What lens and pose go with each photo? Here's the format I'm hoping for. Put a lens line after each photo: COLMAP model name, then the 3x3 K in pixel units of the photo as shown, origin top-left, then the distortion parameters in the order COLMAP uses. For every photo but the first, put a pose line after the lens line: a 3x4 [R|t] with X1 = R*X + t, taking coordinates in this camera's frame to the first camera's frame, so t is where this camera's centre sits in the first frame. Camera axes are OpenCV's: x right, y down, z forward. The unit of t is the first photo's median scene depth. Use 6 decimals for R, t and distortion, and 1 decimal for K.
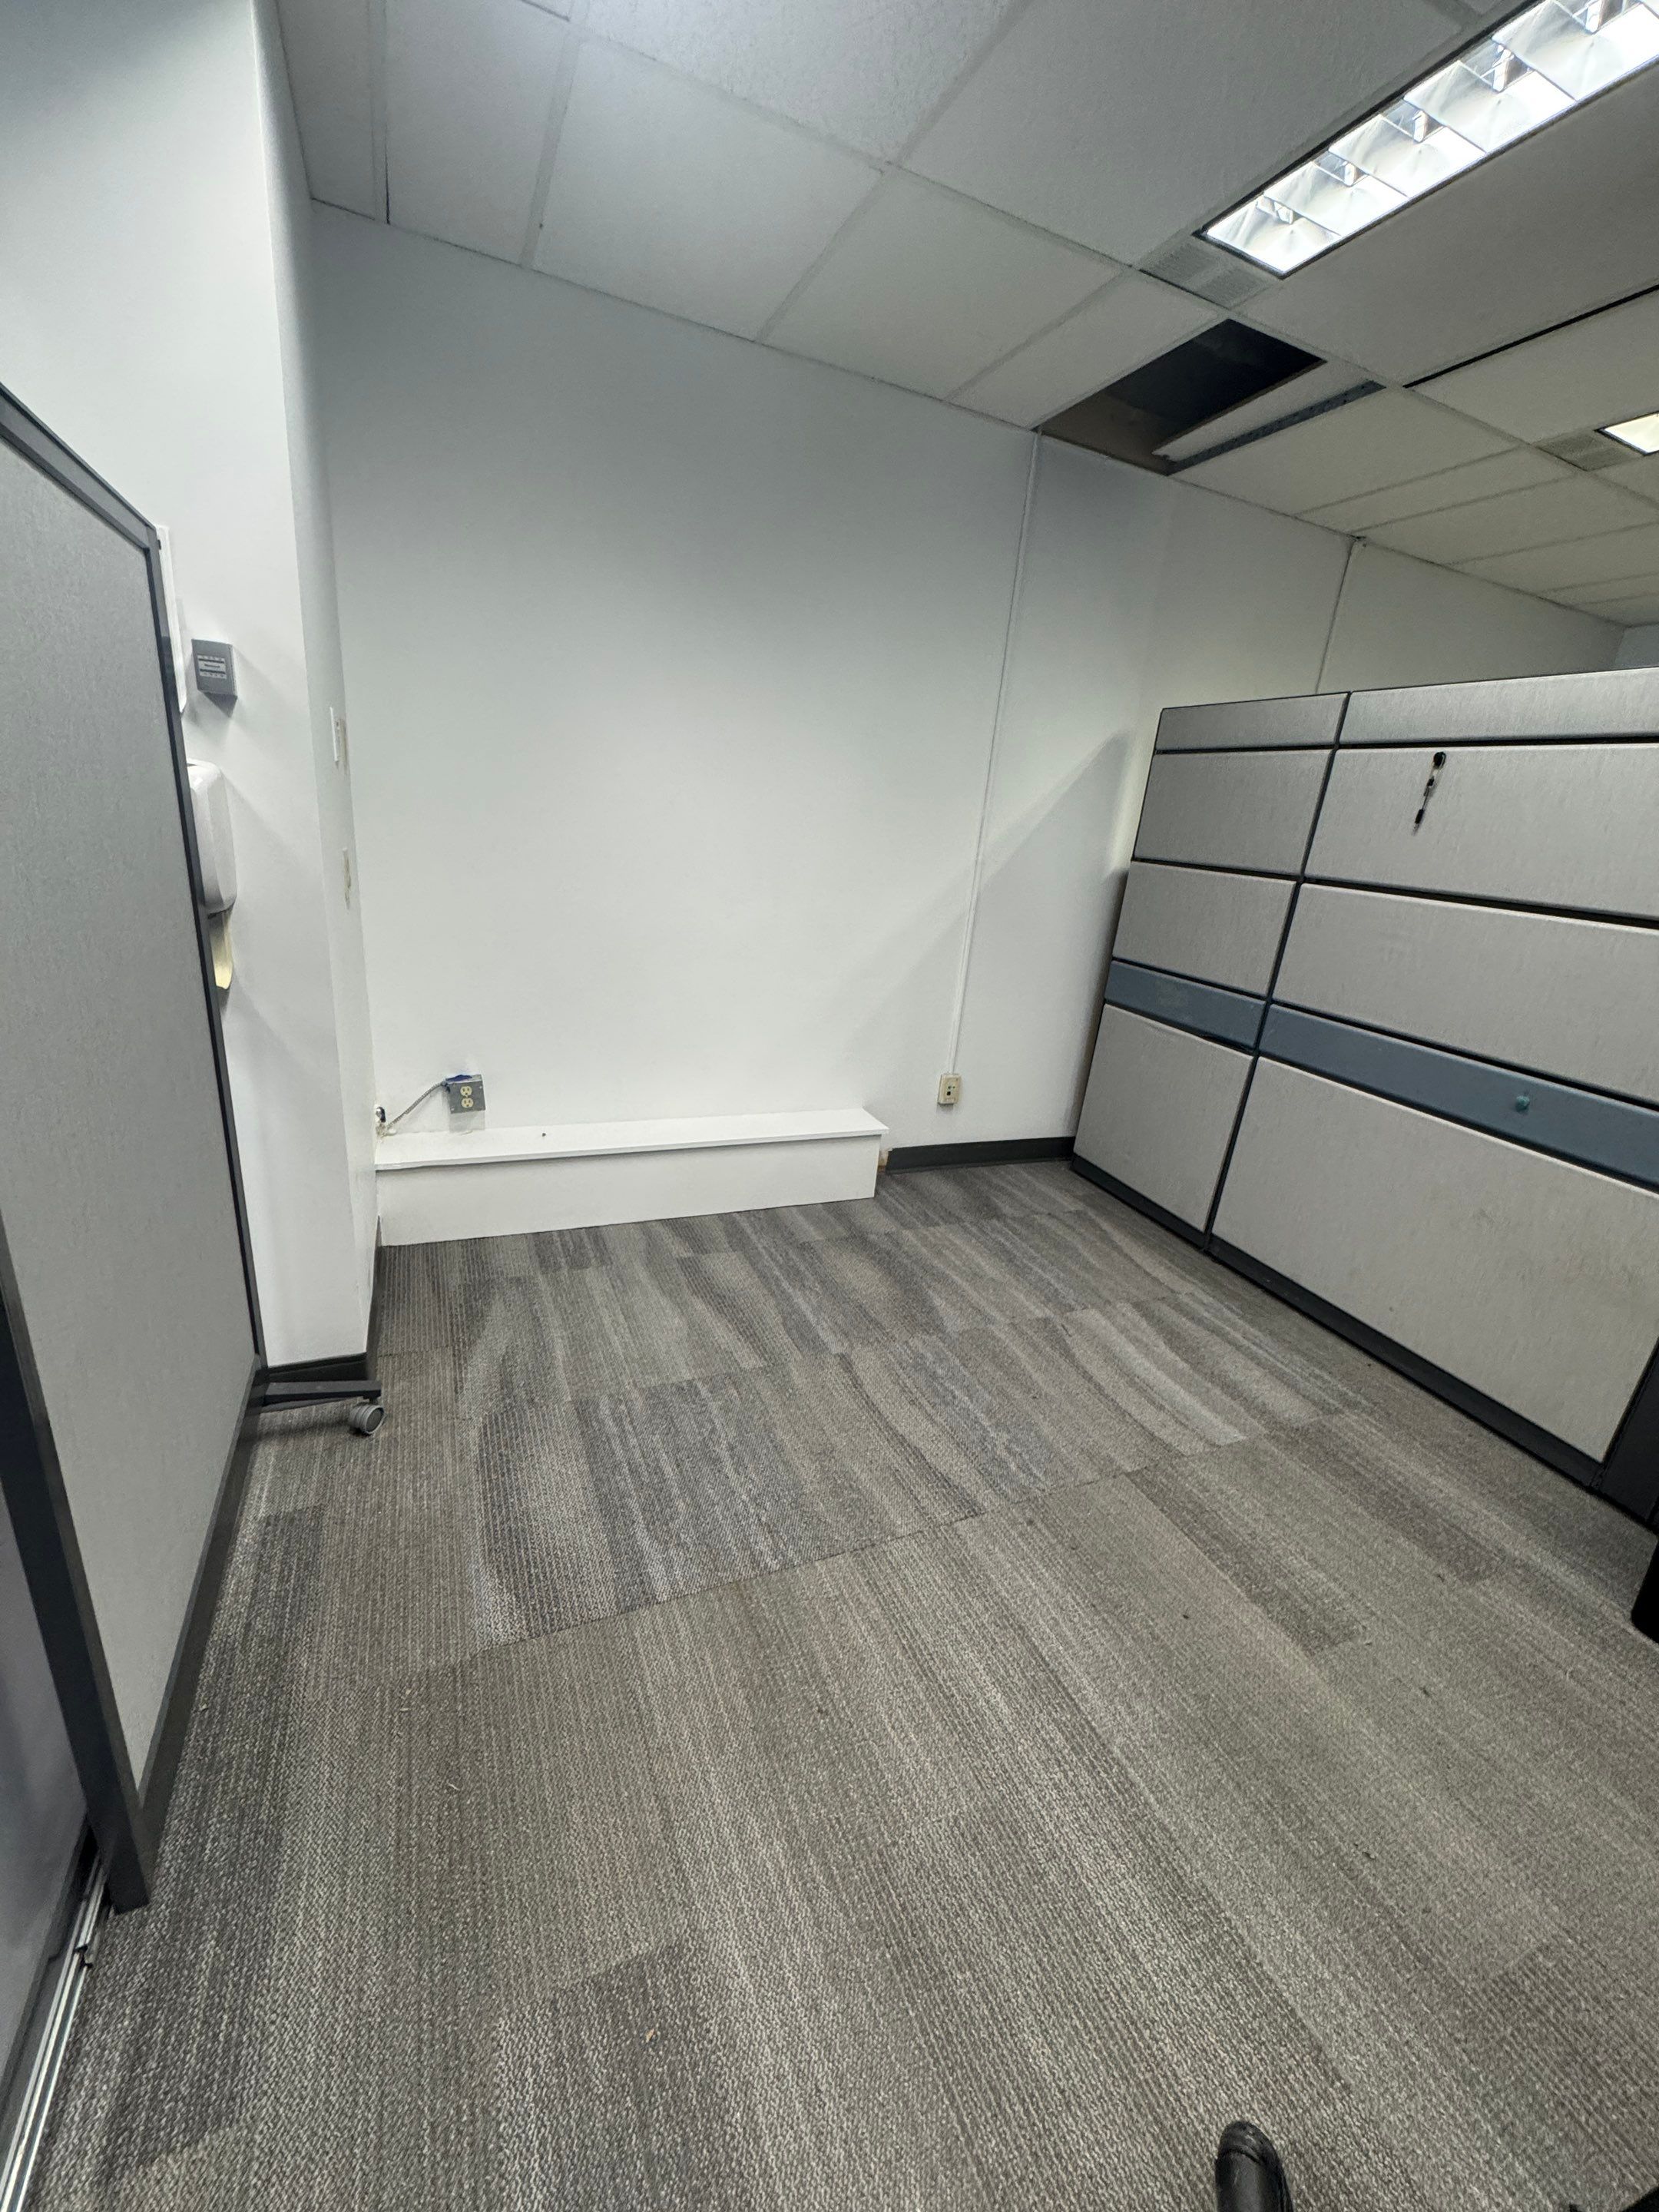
lens RADIAL K [[883.9, 0, 829.3], [0, 883.9, 1106.7], [0, 0, 1]] dist [-0.003531, 0.000643]
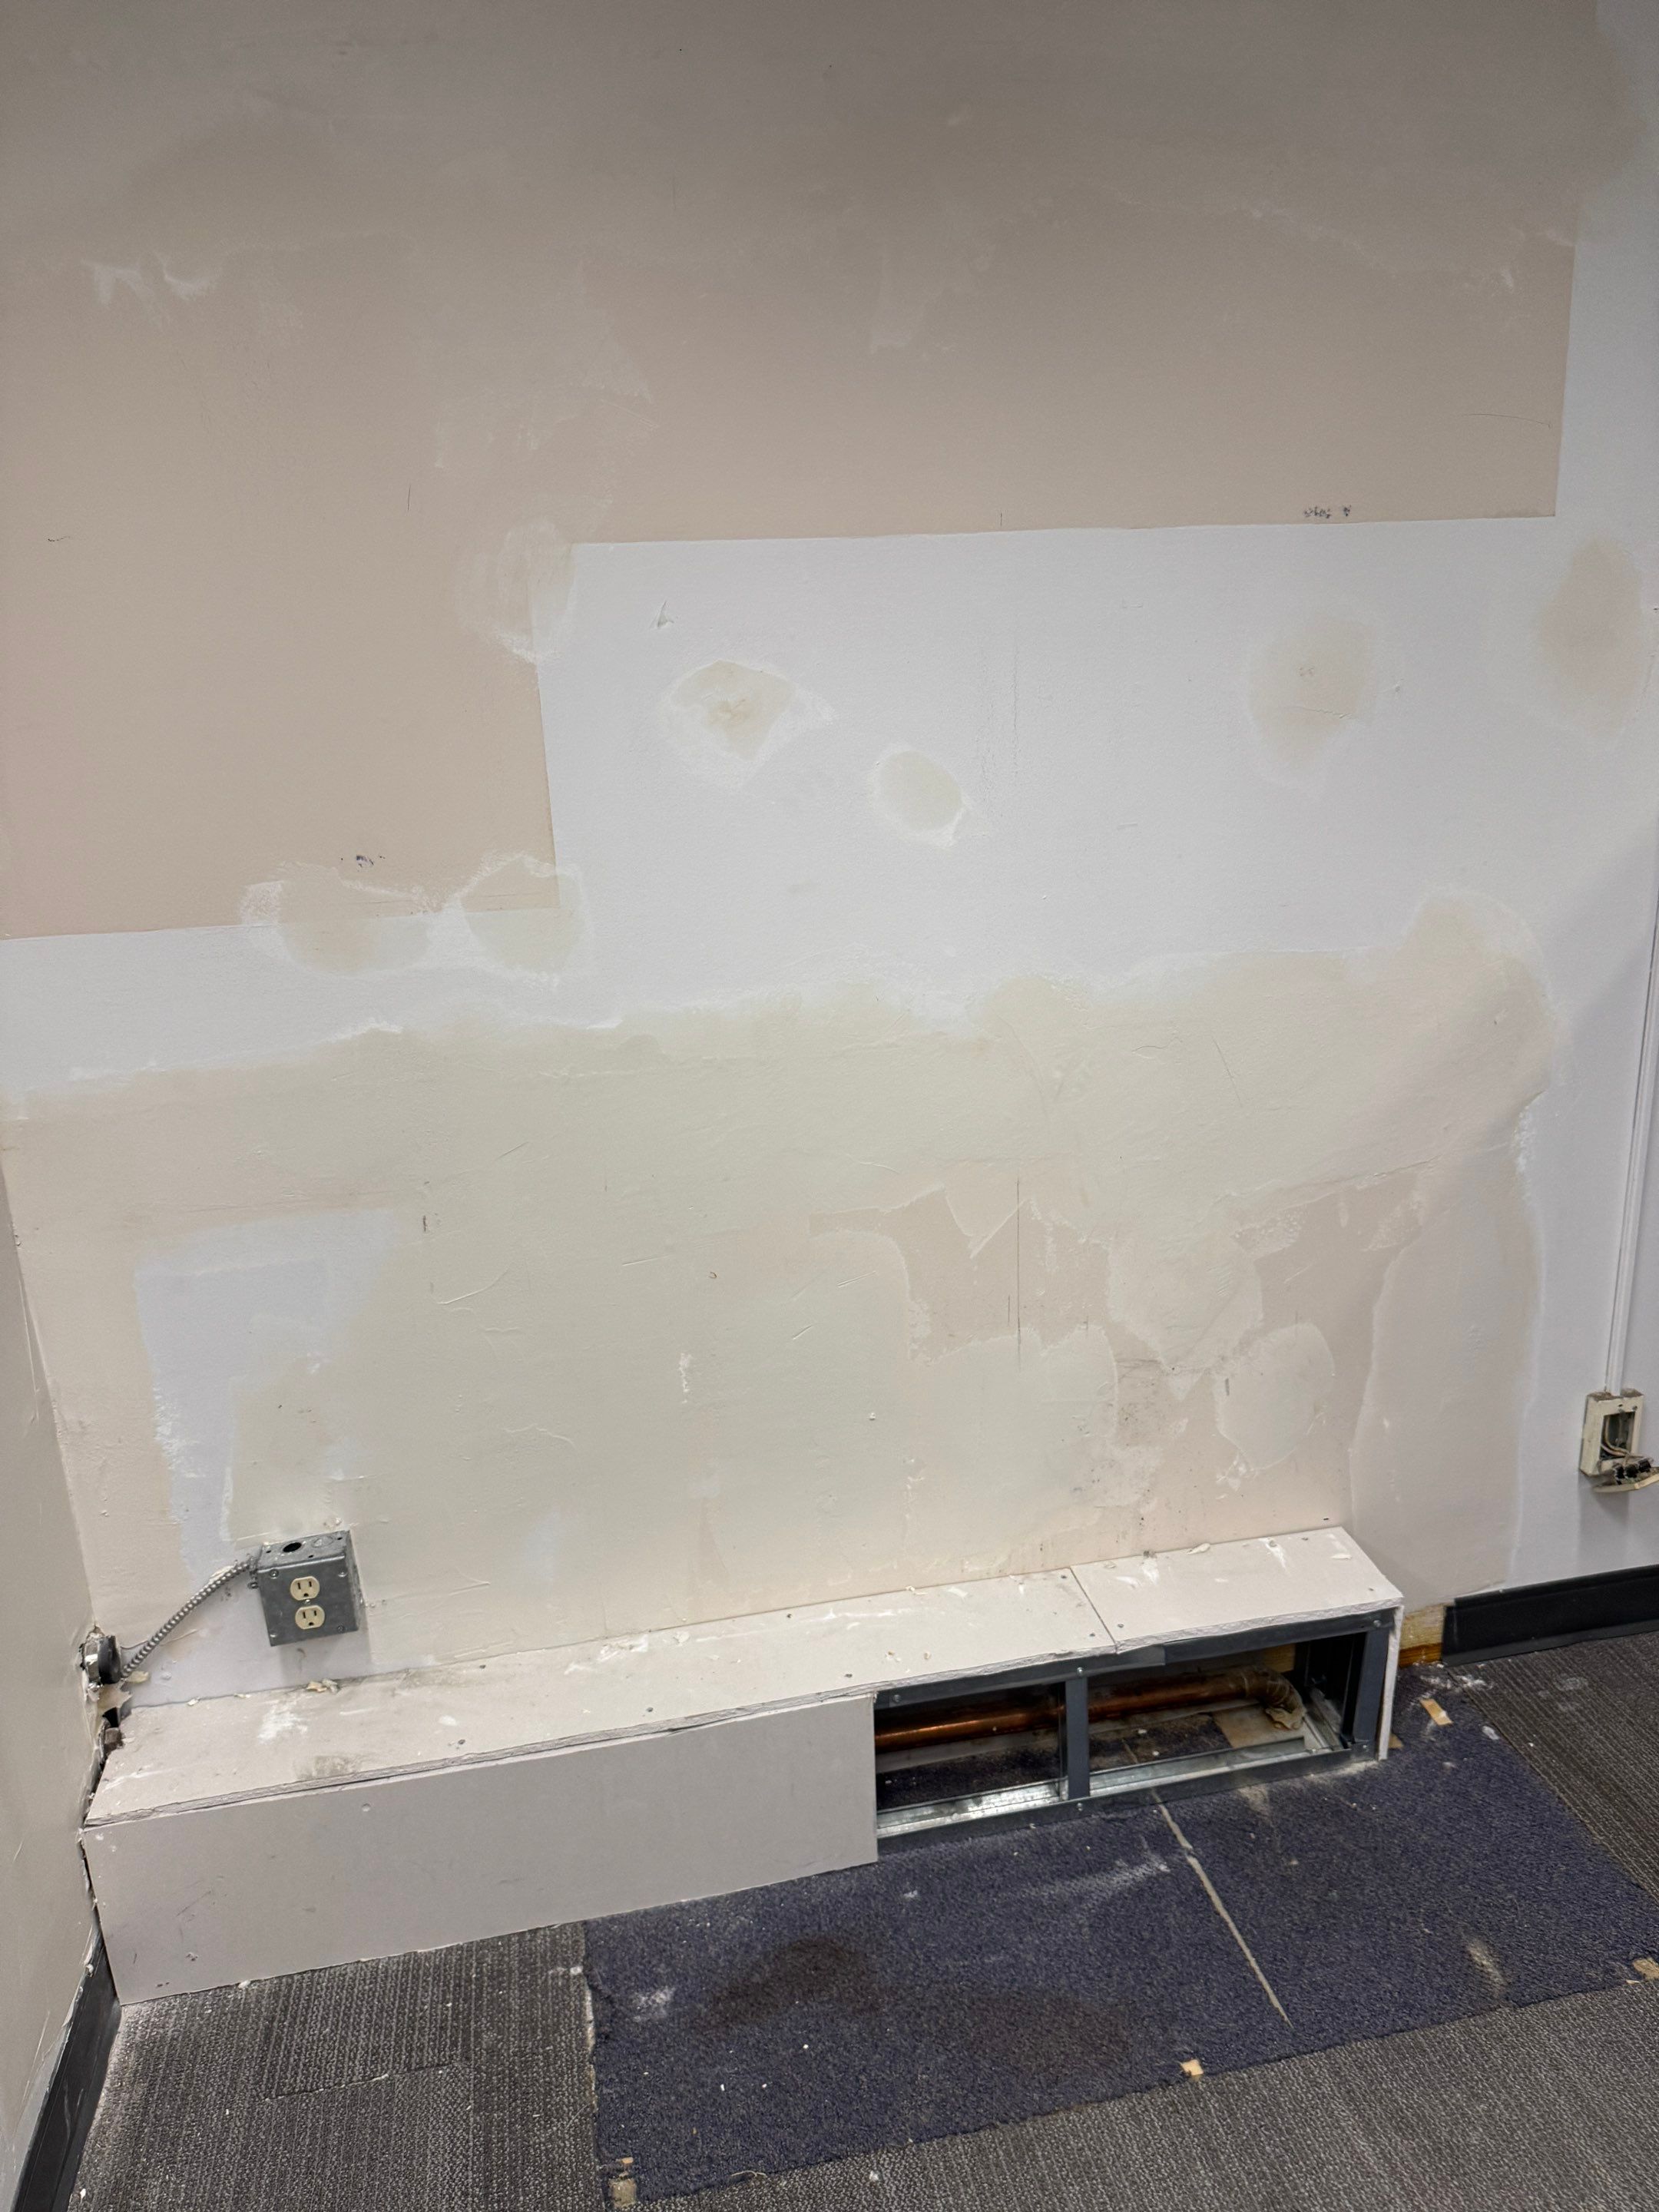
lens RADIAL K [[1552.1, 0, 841.4], [0, 1552.1, 1095.7], [0, 0, 1]] dist [0.040634, -0.055032]
pose [[0.969864, -0.066246, -0.234470, -0.016752], [0.055714, 0.997130, -0.051266, -0.245841], [0.237193, 0.036658, 0.970771, 0.522566]]
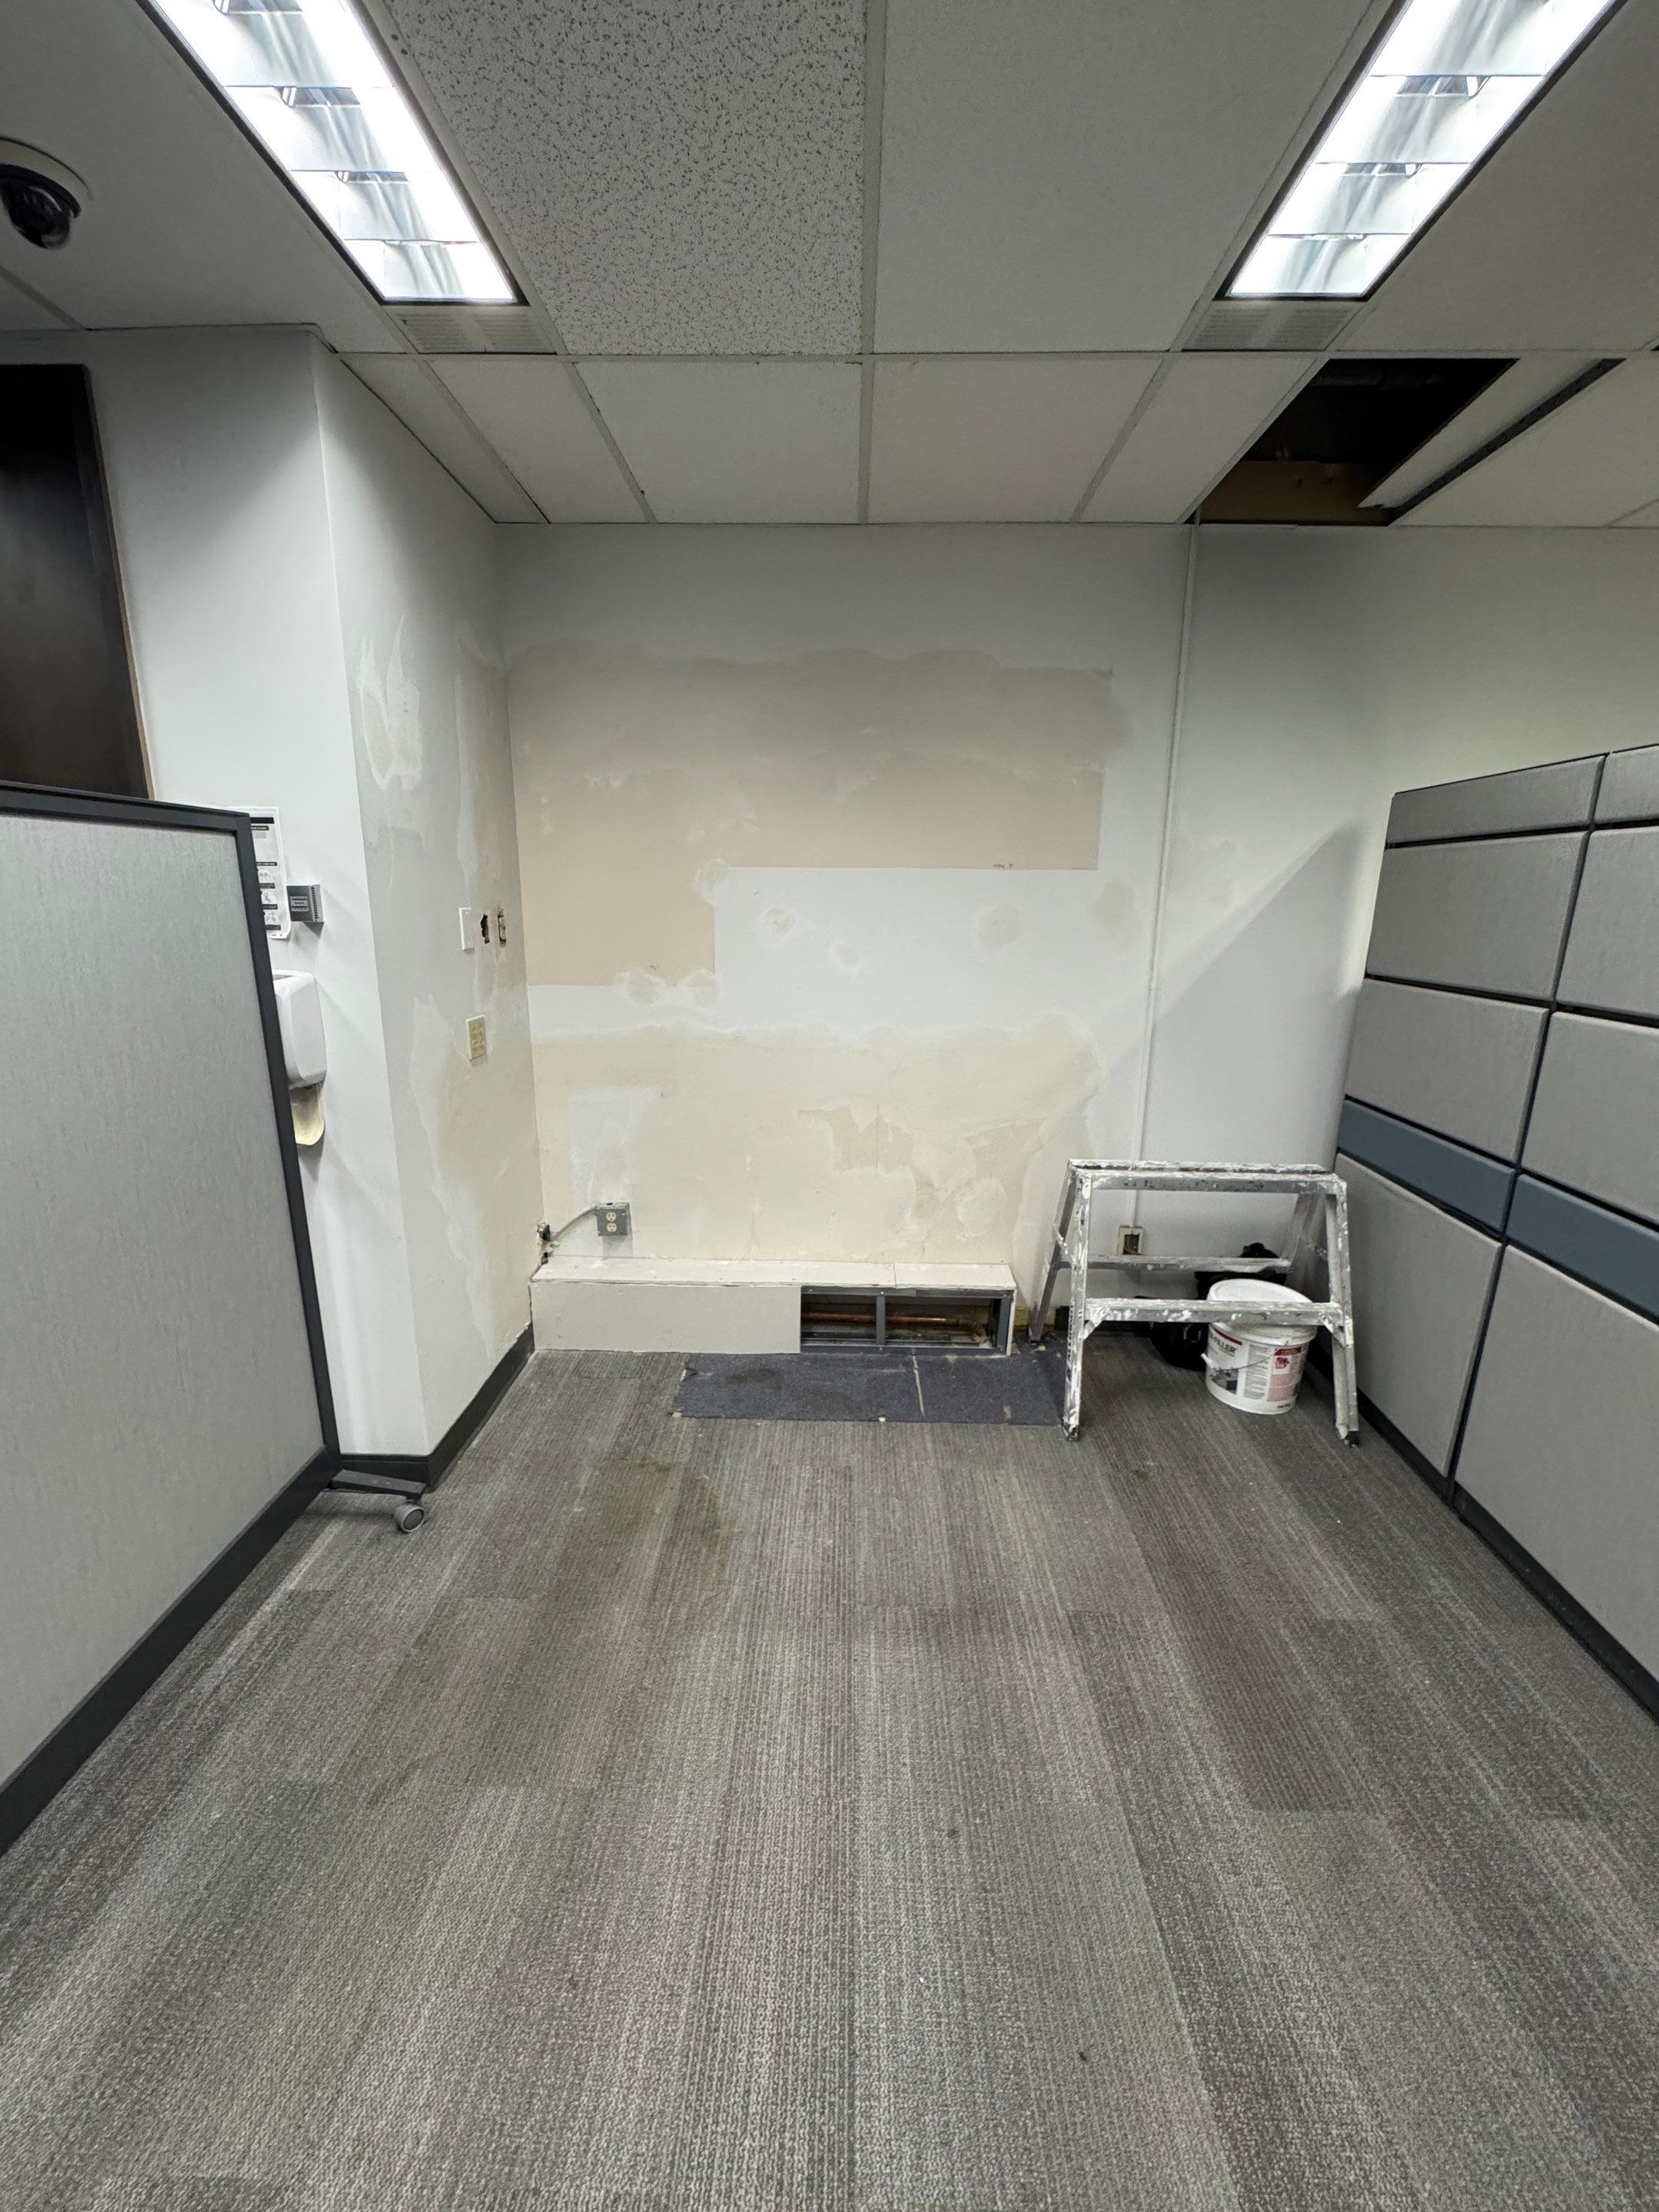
lens RADIAL K [[883.9, 0, 828.1], [0, 883.9, 1106.7], [0, 0, 1]] dist [-0.003531, 0.000643]
pose [[0.902600, 0.018031, -0.430102, 0.413859], [-0.064130, 0.993605, -0.092927, -0.093876], [0.425676, 0.111459, 0.897985, 0.140852]]
